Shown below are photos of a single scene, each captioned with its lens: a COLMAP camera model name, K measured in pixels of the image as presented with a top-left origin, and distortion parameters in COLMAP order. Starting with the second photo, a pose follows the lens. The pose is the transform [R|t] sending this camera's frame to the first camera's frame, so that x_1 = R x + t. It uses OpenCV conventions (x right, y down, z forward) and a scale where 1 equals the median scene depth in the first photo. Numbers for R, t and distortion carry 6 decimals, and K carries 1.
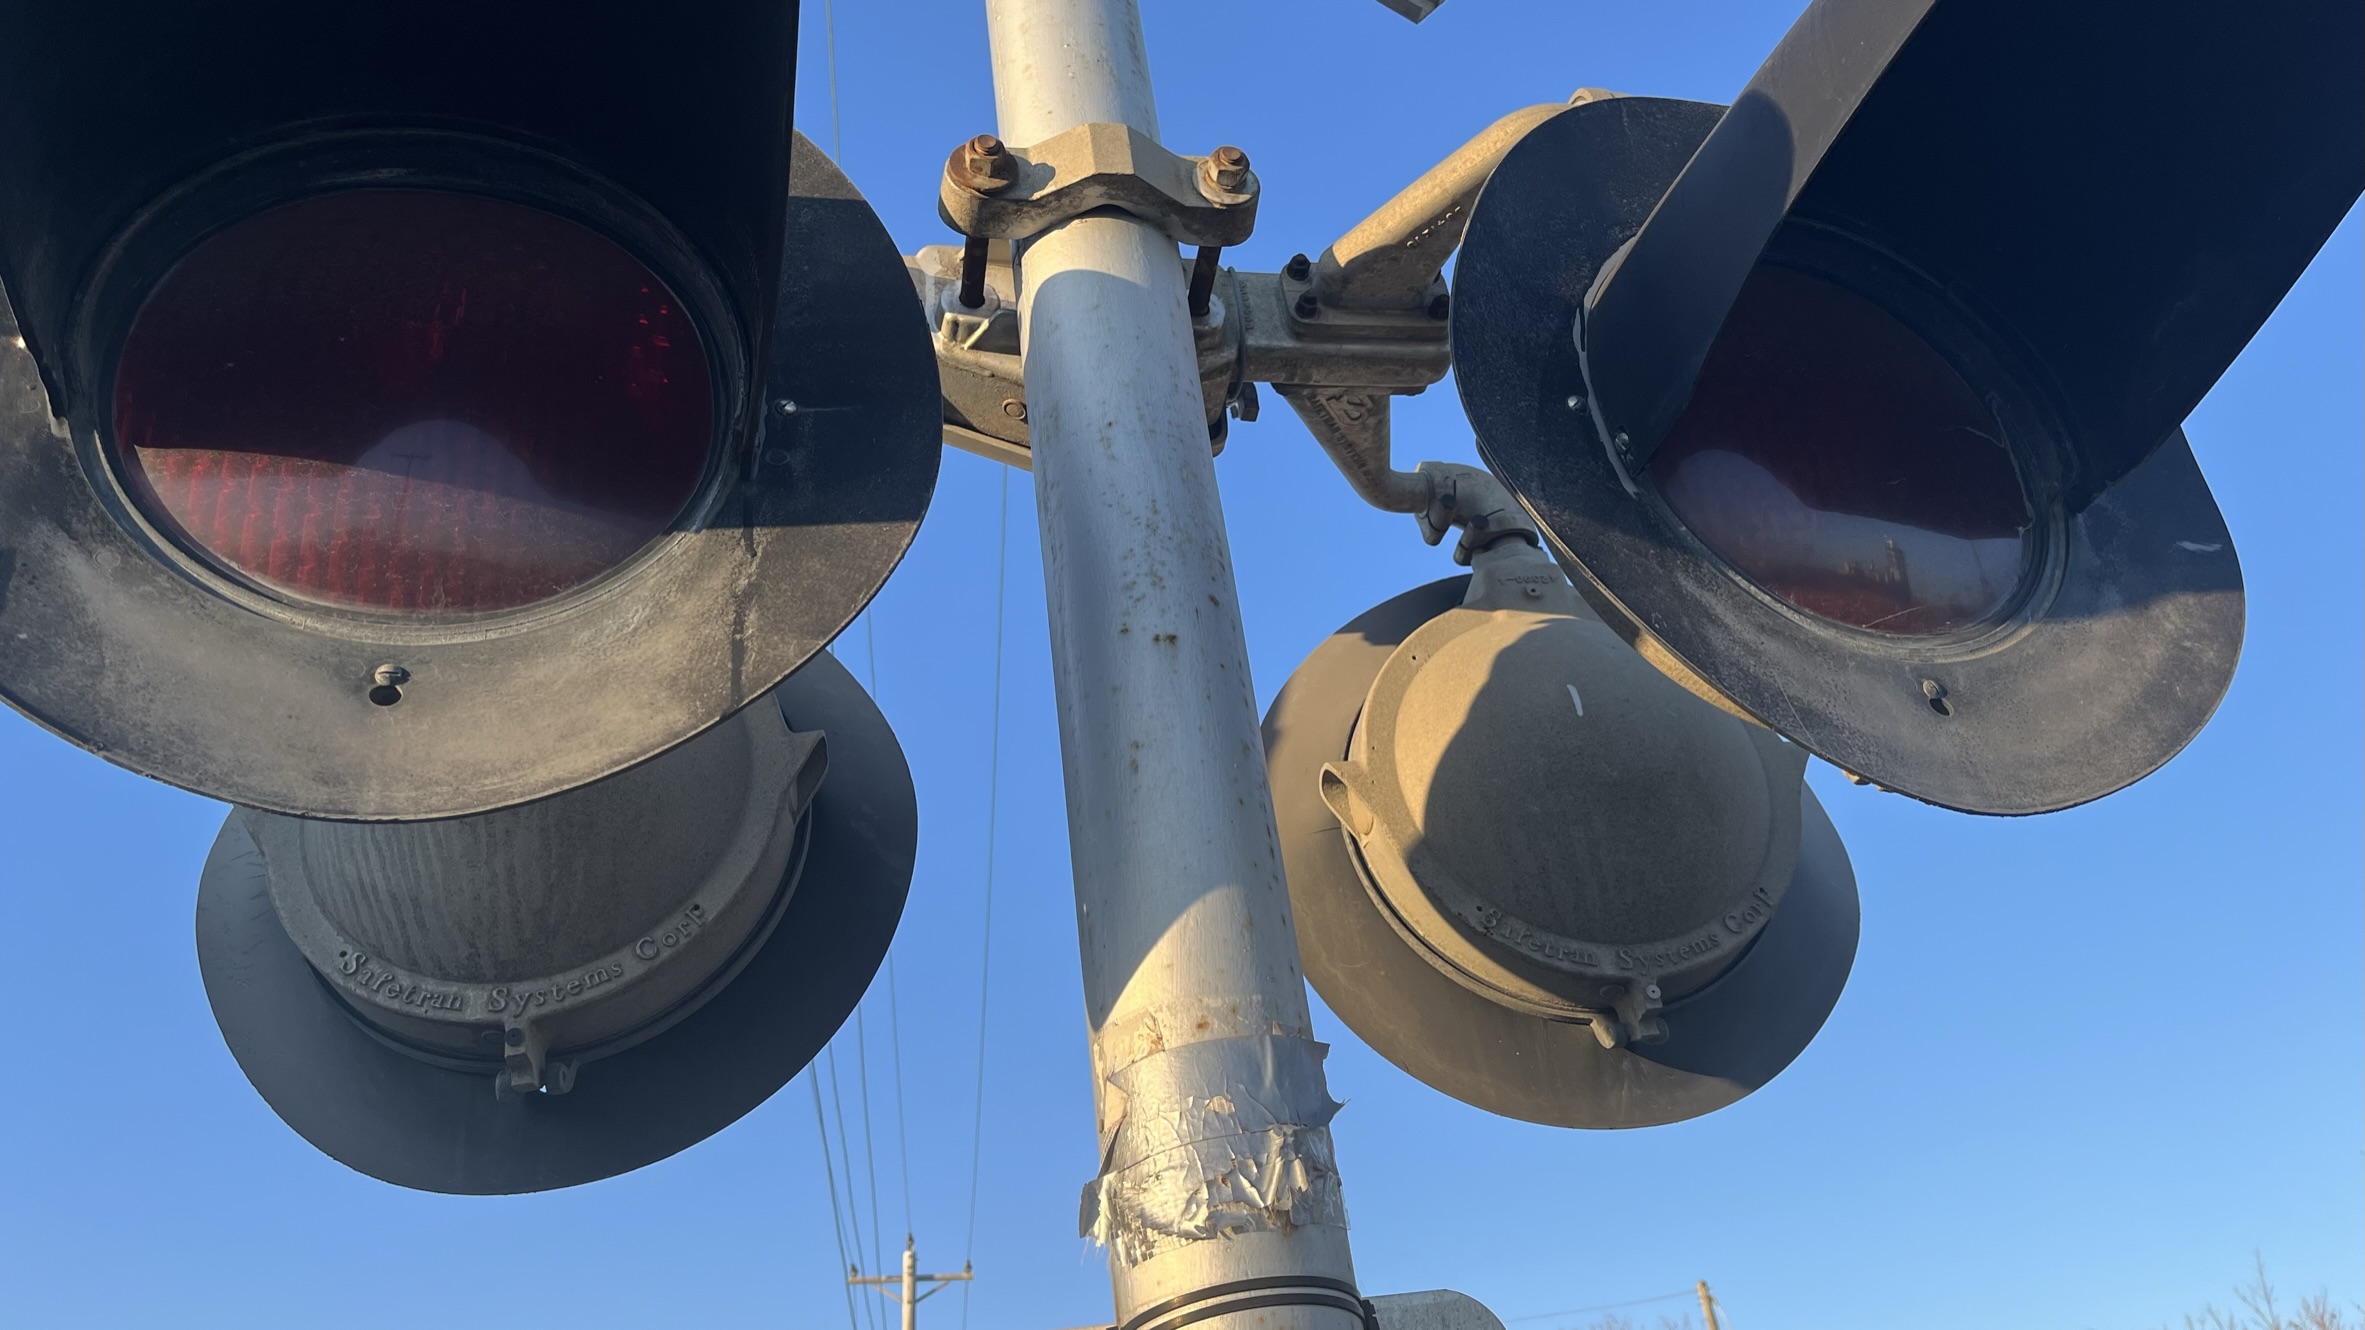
lens RADIAL K [[1812.4, 0, 1203.7], [0, 1812.4, 622.7], [0, 0, 1]] dist [0.073031, -0.096701]
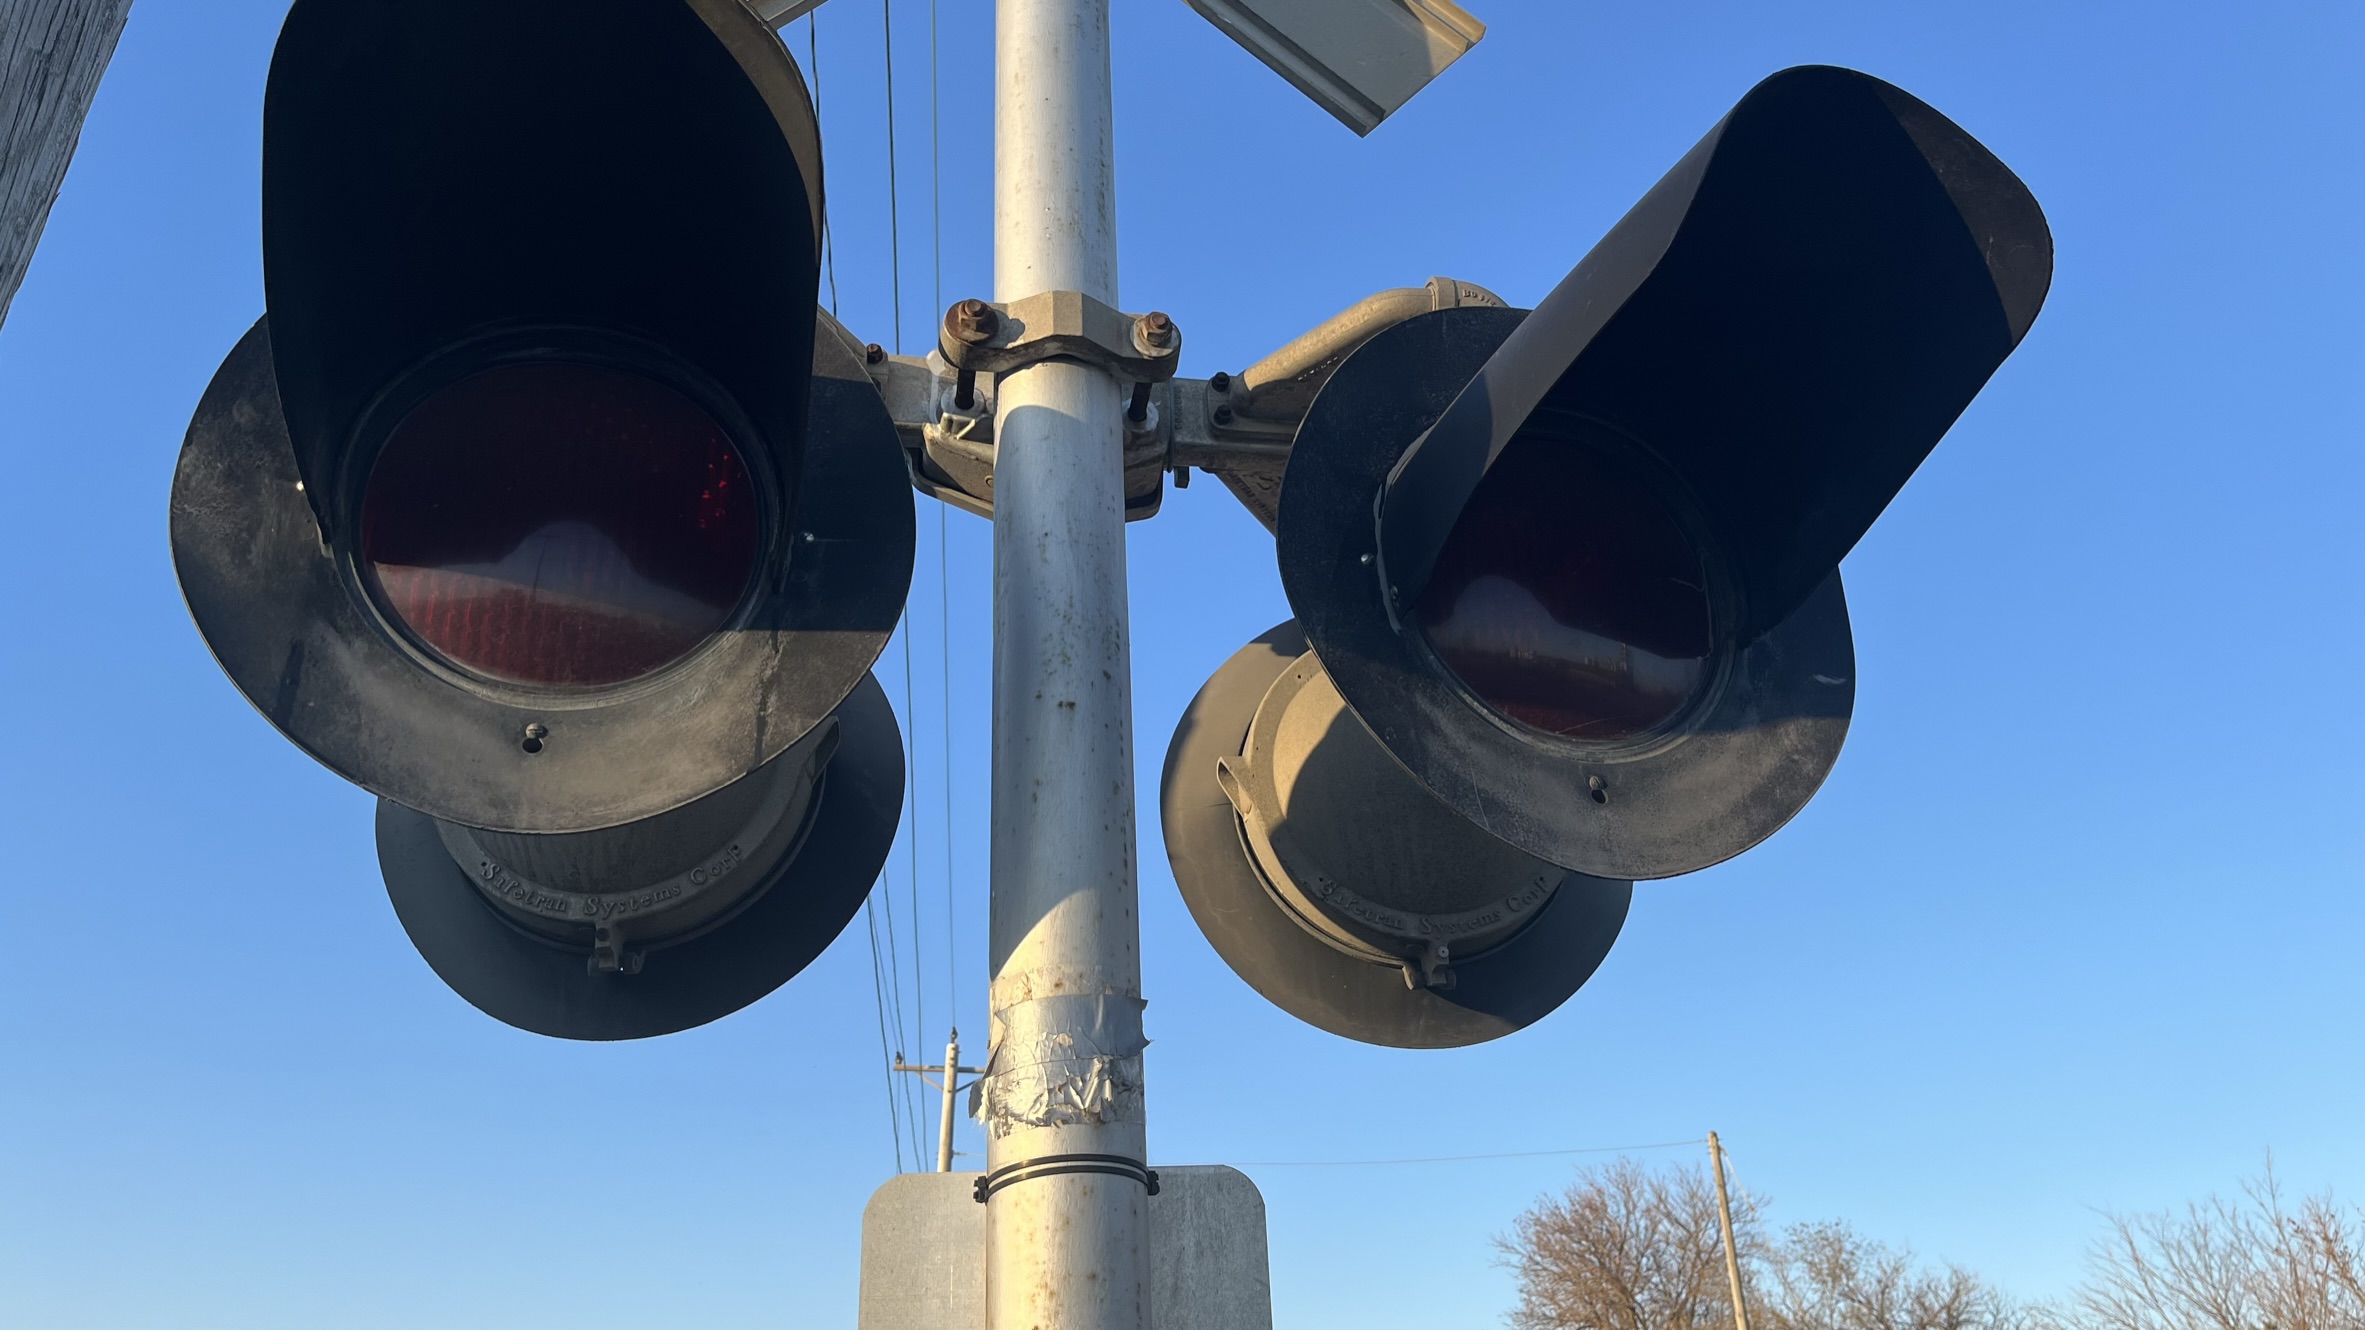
lens RADIAL K [[1750.8, 0, 1194.3], [0, 1750.8, 629.1], [0, 0, 1]] dist [0.110439, -0.239843]
pose [[0.997016, 0.069955, -0.032652, 0.120081], [-0.066837, 0.993841, 0.088389, -0.179466], [0.038634, -0.085943, 0.995551, -0.361275]]
